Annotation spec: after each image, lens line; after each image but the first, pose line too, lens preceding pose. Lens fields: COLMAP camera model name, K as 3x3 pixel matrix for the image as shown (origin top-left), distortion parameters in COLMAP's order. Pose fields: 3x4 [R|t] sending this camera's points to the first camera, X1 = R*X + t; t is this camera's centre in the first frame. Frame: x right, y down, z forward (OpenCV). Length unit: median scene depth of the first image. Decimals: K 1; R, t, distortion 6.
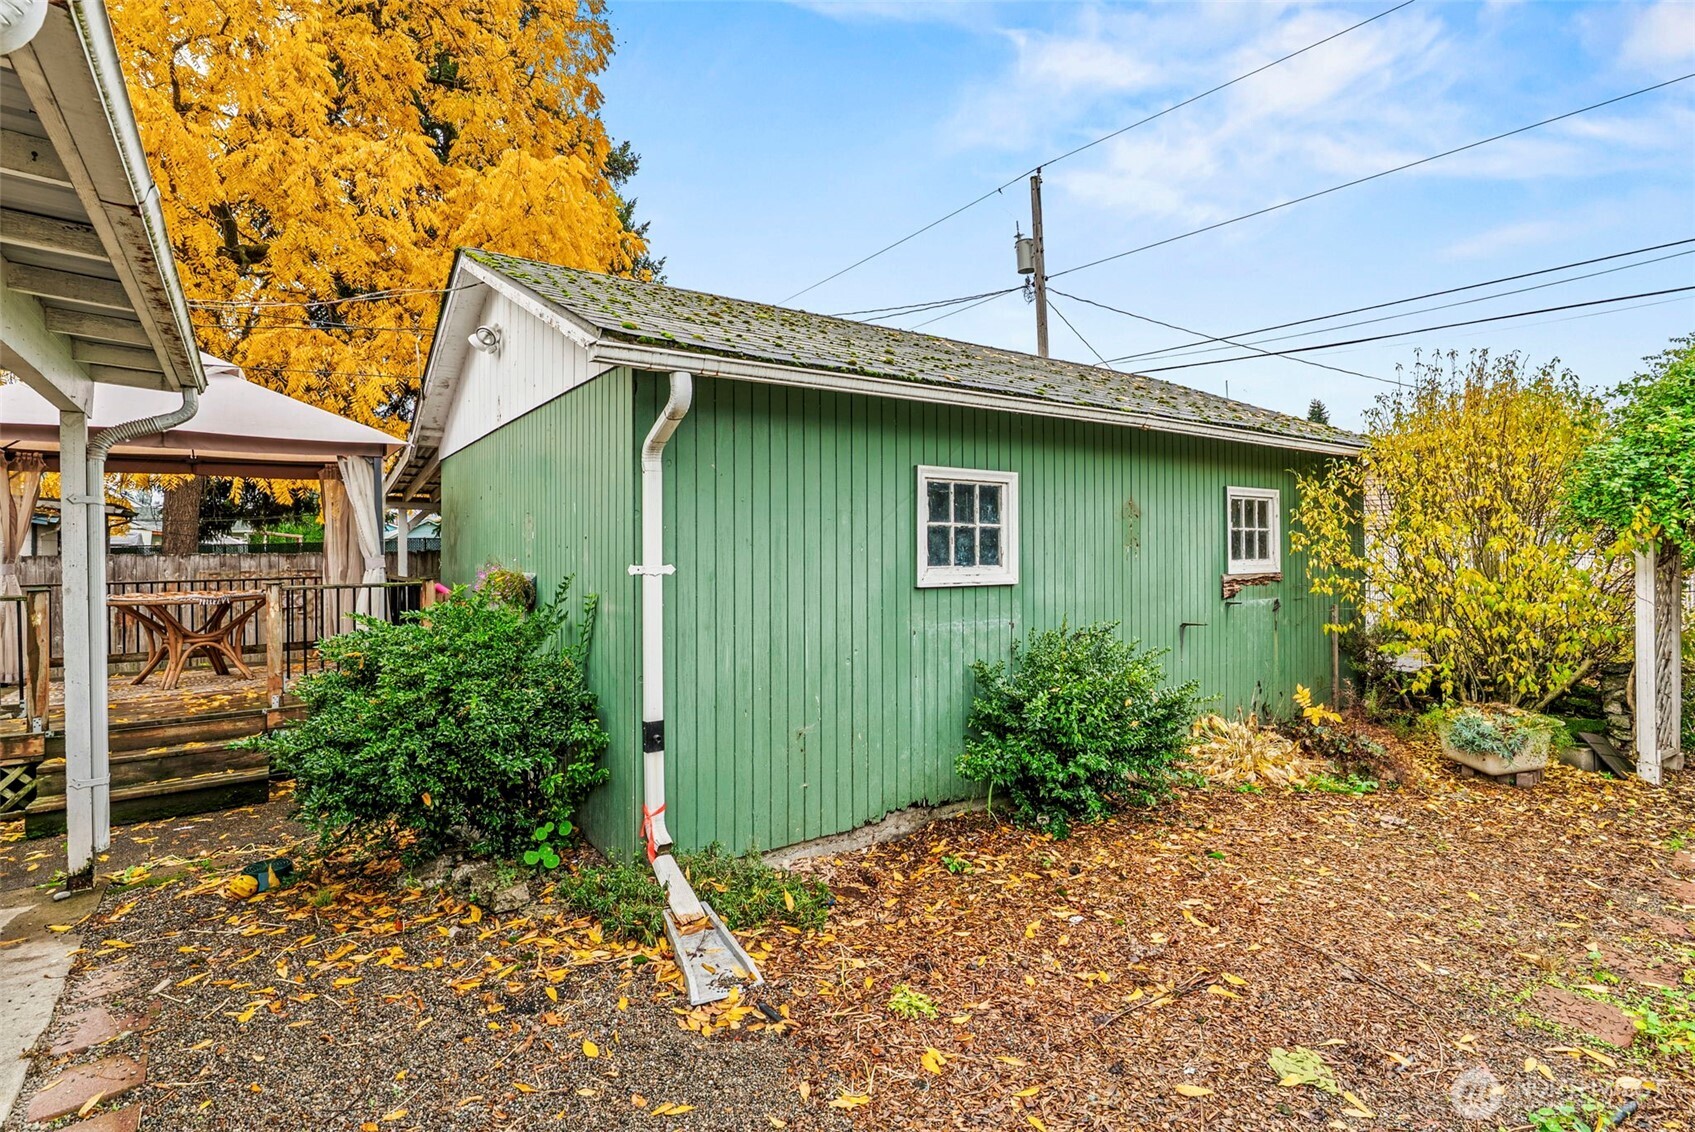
lens RADIAL K [[802.2, 0, 847.4], [0, 802.2, 547.5], [0, 0, 1]] dist [0.000810, 0.000355]
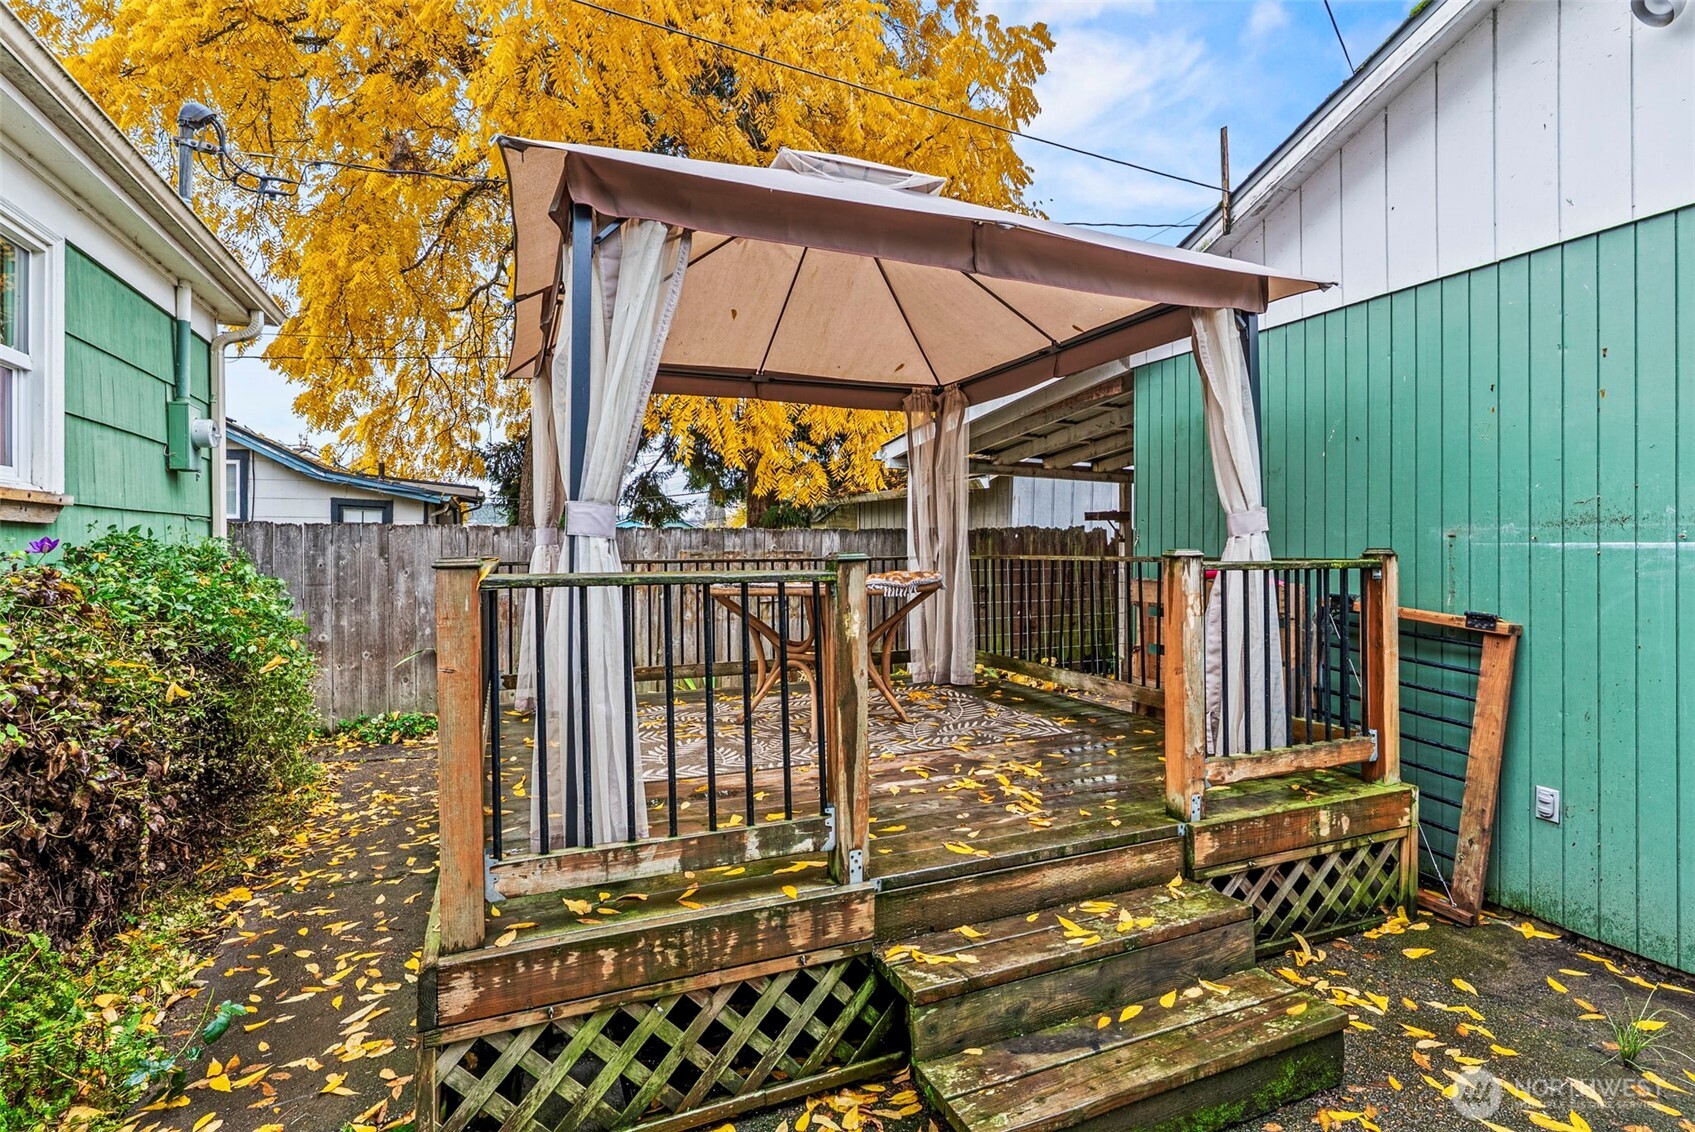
lens RADIAL K [[773.2, 0, 847.8], [0, 773.2, 557.9], [0, 0, 1]] dist [0.000025, 0.000202]
pose [[0.976394, 0.012004, -0.215661, -0.873964], [-0.009356, 0.999868, 0.013294, 0.045537], [0.215792, -0.010962, 0.976378, 0.558702]]
